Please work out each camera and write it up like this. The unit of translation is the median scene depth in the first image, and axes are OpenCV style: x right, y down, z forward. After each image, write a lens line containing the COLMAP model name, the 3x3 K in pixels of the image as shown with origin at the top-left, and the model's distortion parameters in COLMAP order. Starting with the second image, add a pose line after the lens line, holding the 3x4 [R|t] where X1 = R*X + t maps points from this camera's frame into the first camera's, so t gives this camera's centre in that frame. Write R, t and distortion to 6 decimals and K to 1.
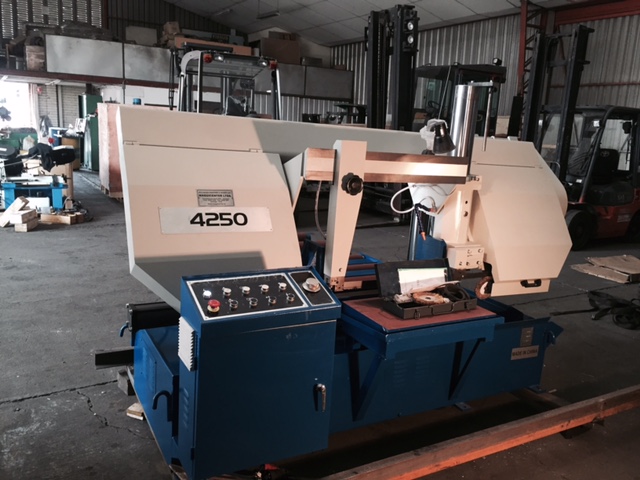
lens RADIAL K [[535.8, 0, 320.0], [0, 535.8, 240.0], [0, 0, 1]] dist [0.062206, -0.117700]
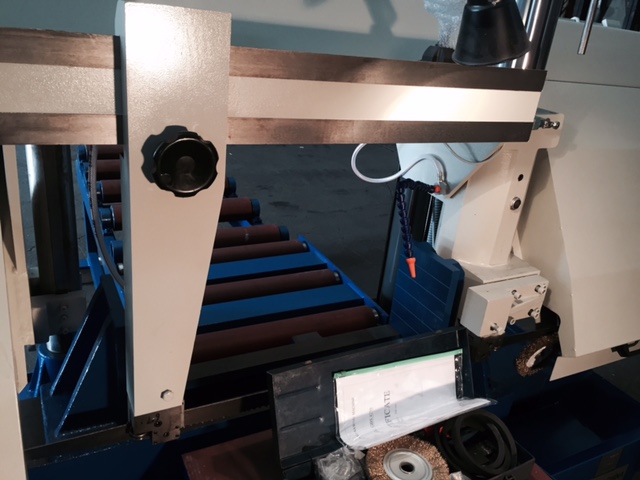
lens RADIAL K [[531.6, 0, 299.9], [0, 531.6, 238.4], [0, 0, 1]] dist [0.000156, -0.017352]
pose [[0.998585, 0.038866, -0.036306, 0.114870], [-0.030855, 0.979358, 0.199763, -0.102229], [0.043321, -0.198360, 0.979171, 0.572347]]
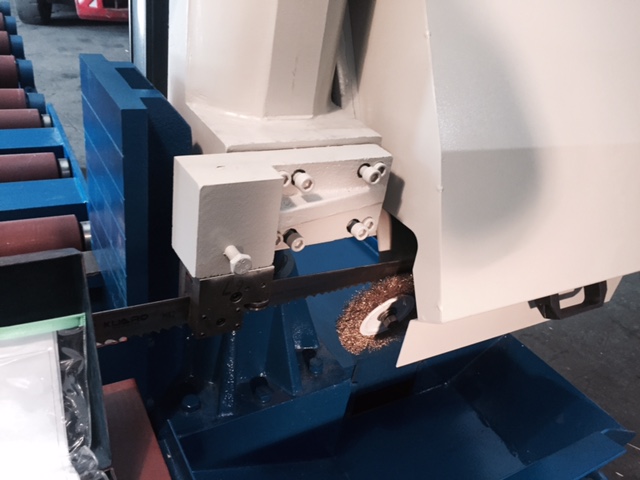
lens RADIAL K [[535.8, 0, 320.0], [0, 535.8, 240.0], [0, 0, 1]] dist [0.062206, -0.117700]
pose [[0.996629, 0.056834, 0.059163, 0.271204], [-0.072580, 0.946995, 0.312941, -0.016077], [-0.038242, -0.316180, 0.947928, 0.810549]]
